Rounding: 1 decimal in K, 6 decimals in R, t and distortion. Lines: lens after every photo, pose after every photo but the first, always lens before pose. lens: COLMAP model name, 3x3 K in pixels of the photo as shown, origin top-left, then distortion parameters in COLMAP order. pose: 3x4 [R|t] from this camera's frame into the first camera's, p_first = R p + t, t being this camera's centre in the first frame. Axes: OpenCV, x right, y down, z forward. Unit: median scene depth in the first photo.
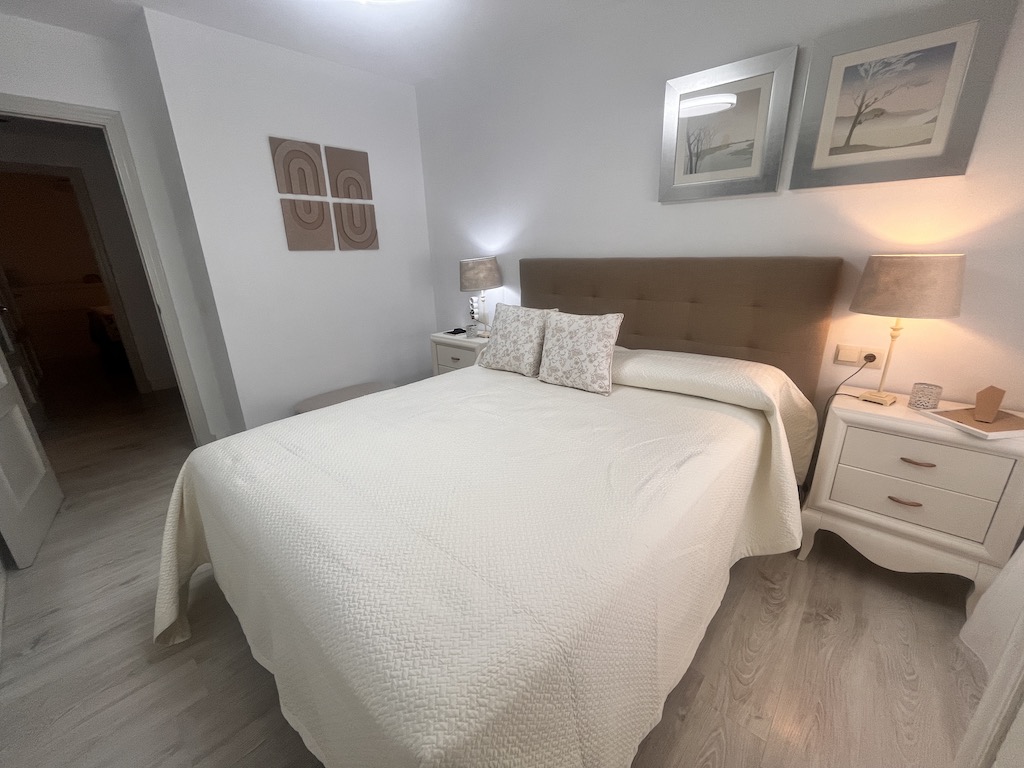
lens RADIAL K [[417.4, 0, 512.7], [0, 417.4, 384.2], [0, 0, 1]] dist [-0.002249, -0.000790]
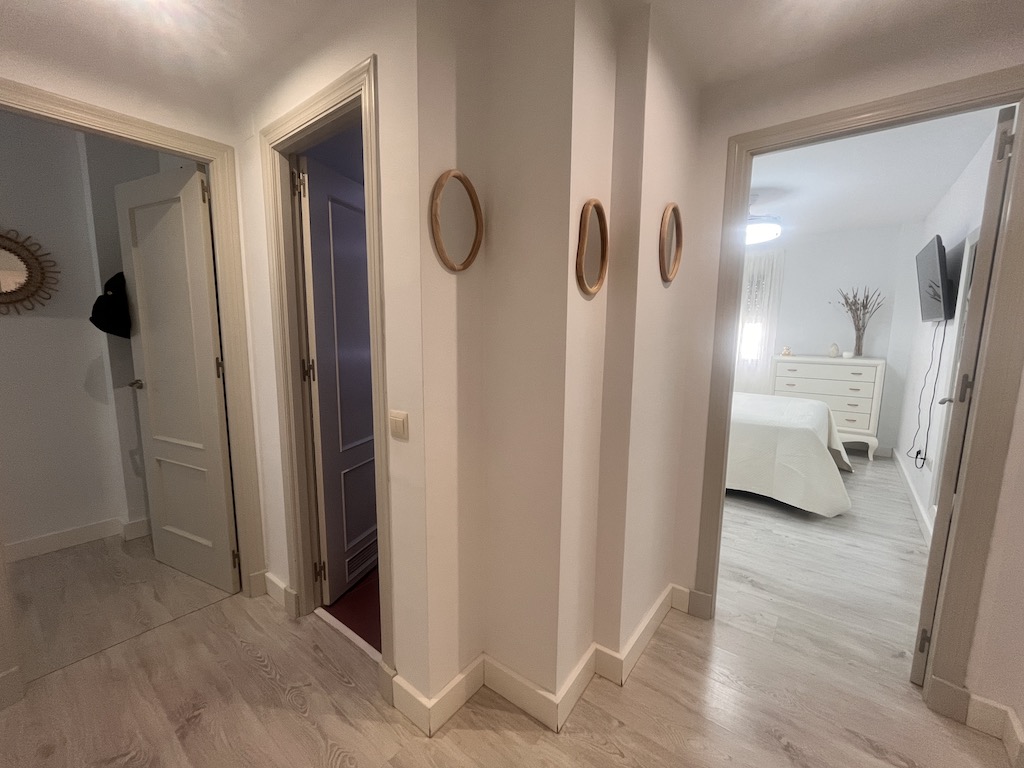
lens RADIAL K [[417.4, 0, 509.7], [0, 417.4, 386.7], [0, 0, 1]] dist [-0.002249, -0.000790]
pose [[-0.056295, -0.104092, 0.992973, -2.003238], [0.299964, 0.946839, 0.116262, -0.513113], [-0.952288, 0.304401, -0.022078, 1.794309]]
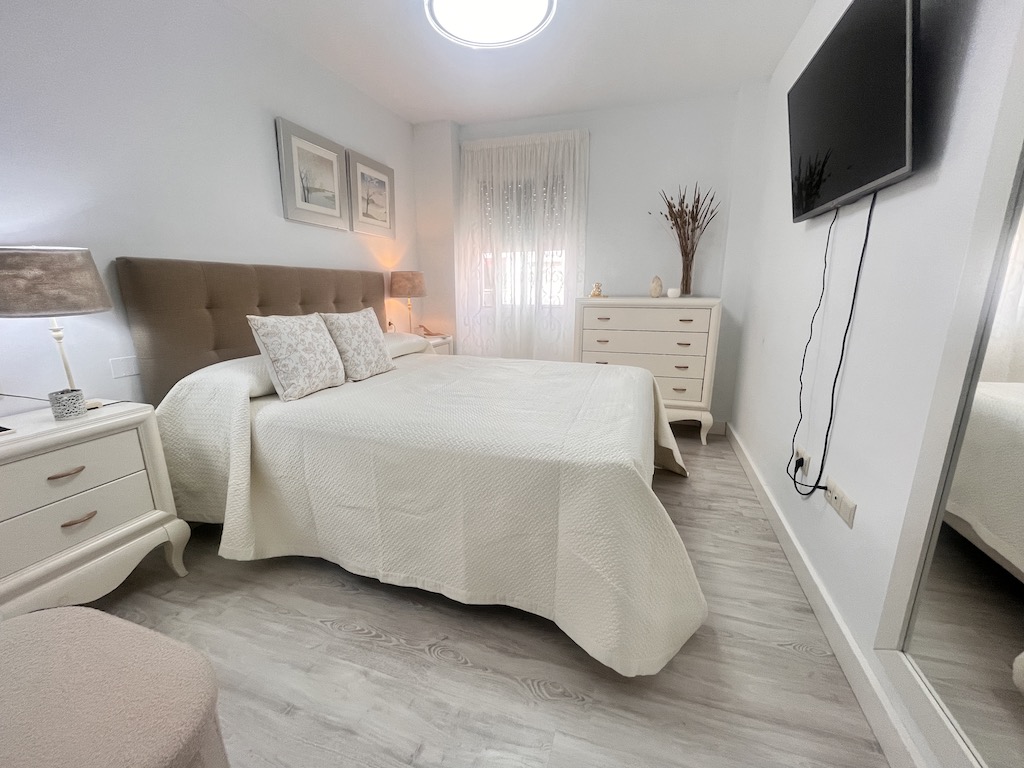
lens RADIAL K [[417.4, 0, 513.1], [0, 417.4, 385.9], [0, 0, 1]] dist [-0.002249, -0.000790]
pose [[-0.399281, -0.180779, 0.898829, -1.066273], [0.296965, 0.902014, 0.313339, -0.216769], [-0.867402, 0.392032, -0.306472, 1.075321]]
